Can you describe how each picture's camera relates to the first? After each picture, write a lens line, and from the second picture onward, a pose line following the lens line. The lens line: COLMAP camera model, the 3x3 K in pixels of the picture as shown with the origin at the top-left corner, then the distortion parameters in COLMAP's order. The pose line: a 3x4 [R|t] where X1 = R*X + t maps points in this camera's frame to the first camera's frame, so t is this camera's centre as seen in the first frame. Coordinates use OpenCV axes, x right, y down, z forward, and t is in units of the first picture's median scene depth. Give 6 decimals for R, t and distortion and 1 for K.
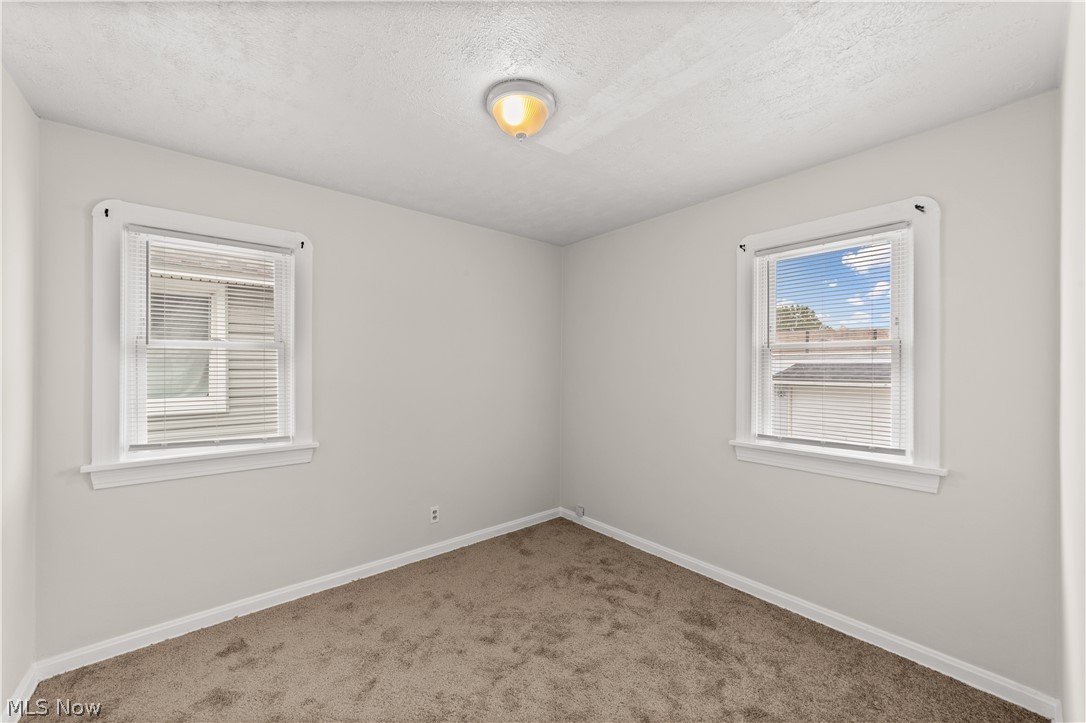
lens RADIAL K [[426.0, 0, 539.8], [0, 426.0, 366.3], [0, 0, 1]] dist [-0.000579, -0.000082]
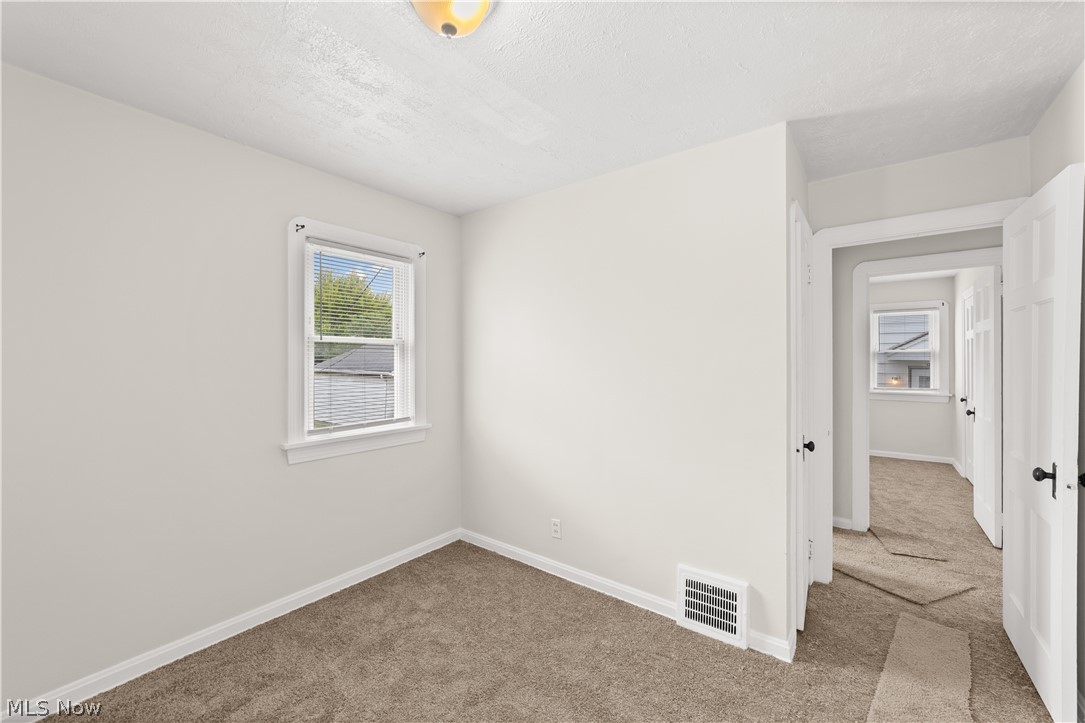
lens RADIAL K [[425.6, 0, 539.4], [0, 425.6, 366.3], [0, 0, 1]] dist [-0.000579, -0.000082]
pose [[-0.226464, -0.003507, 0.974013, -0.587534], [0.003400, 0.999985, 0.004391, 0.016919], [-0.974014, 0.004306, -0.226448, 0.807170]]
